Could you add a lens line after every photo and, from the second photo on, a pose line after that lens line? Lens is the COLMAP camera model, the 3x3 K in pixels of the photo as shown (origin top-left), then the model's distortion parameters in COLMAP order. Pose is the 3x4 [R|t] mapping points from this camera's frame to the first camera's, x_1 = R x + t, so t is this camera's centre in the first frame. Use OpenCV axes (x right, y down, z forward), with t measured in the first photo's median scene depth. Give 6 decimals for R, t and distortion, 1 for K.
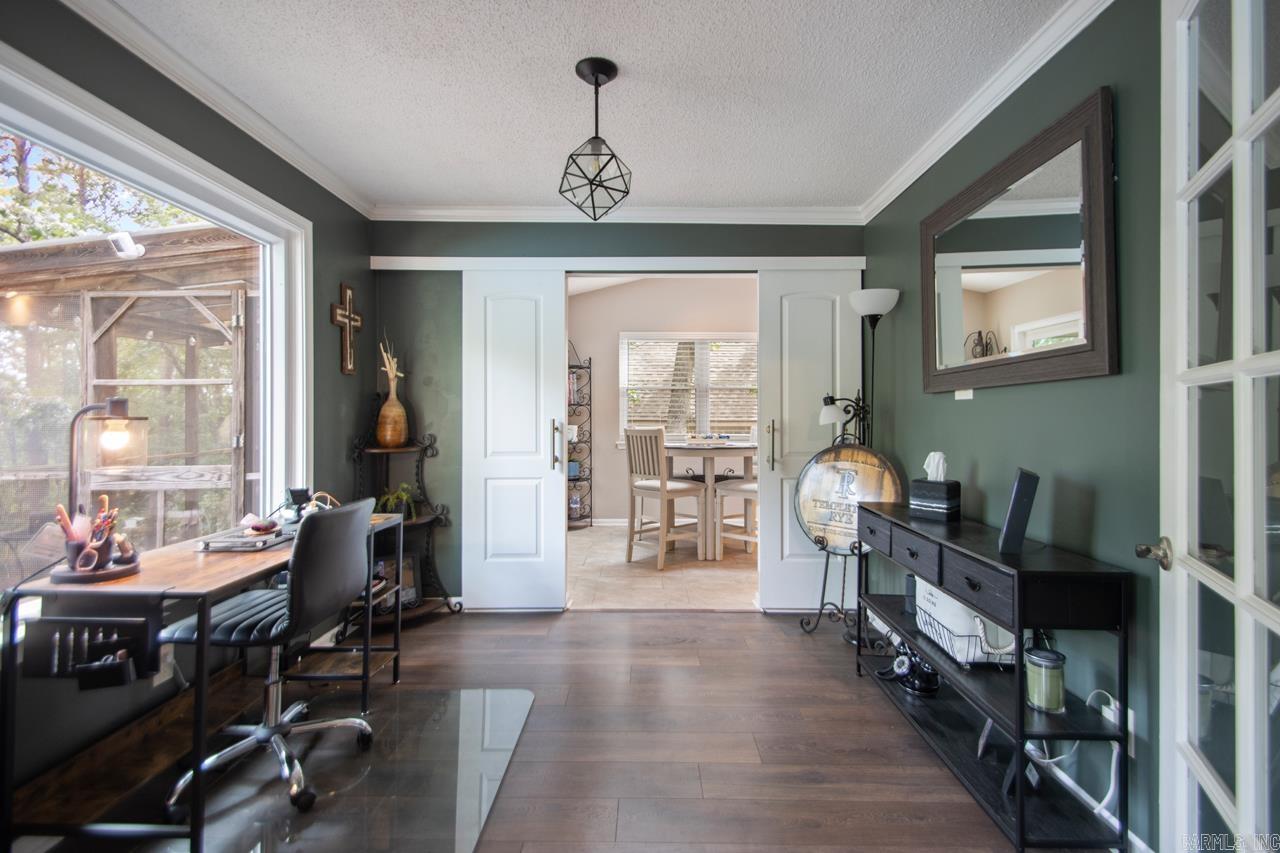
lens RADIAL K [[585.9, 0, 659.2], [0, 585.9, 425.4], [0, 0, 1]] dist [0.028451, -0.013252]
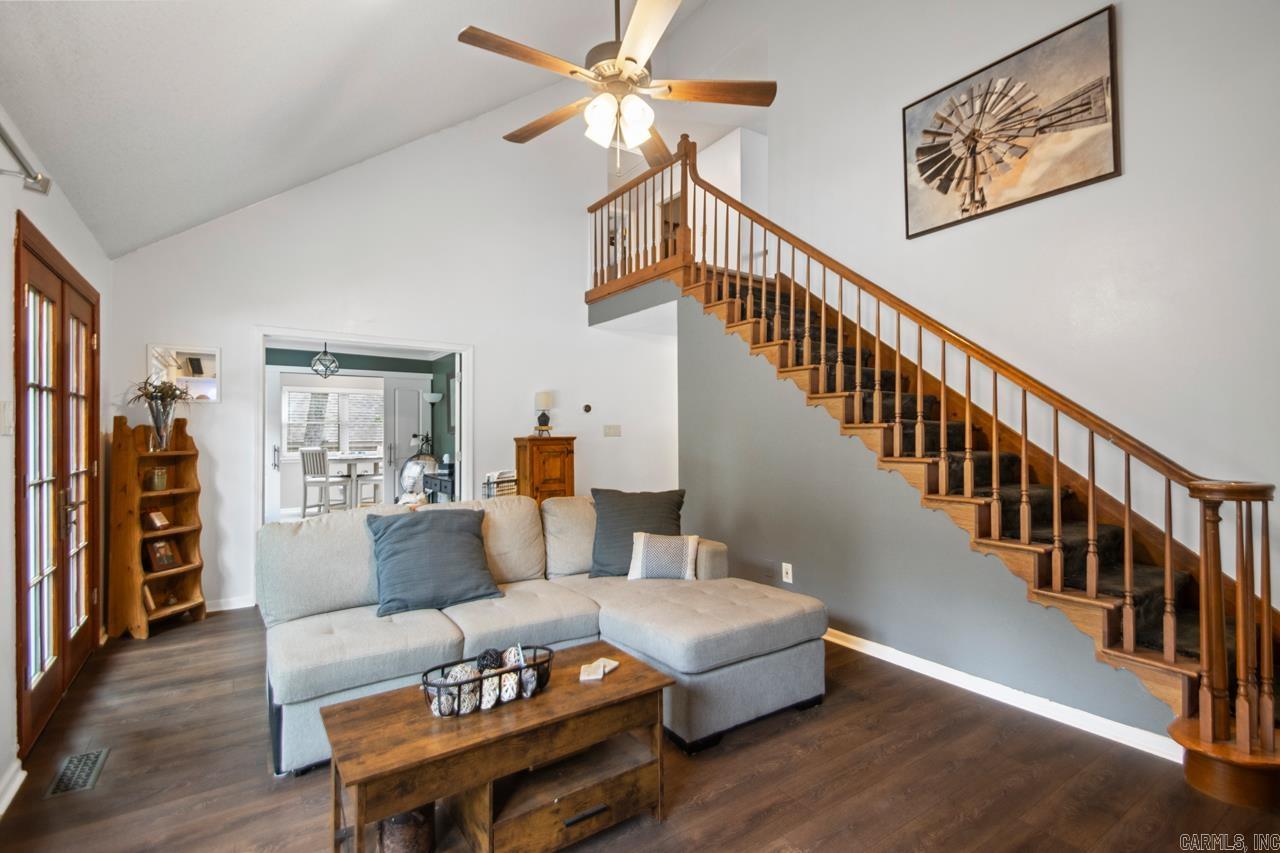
lens RADIAL K [[585.9, 0, 659.2], [0, 585.9, 425.4], [0, 0, 1]] dist [0.028451, -0.013252]
pose [[0.817028, 0.006525, 0.576561, -0.296403], [0.011726, 0.999541, -0.027928, -0.005298], [-0.576479, 0.029579, 0.816576, -1.595970]]
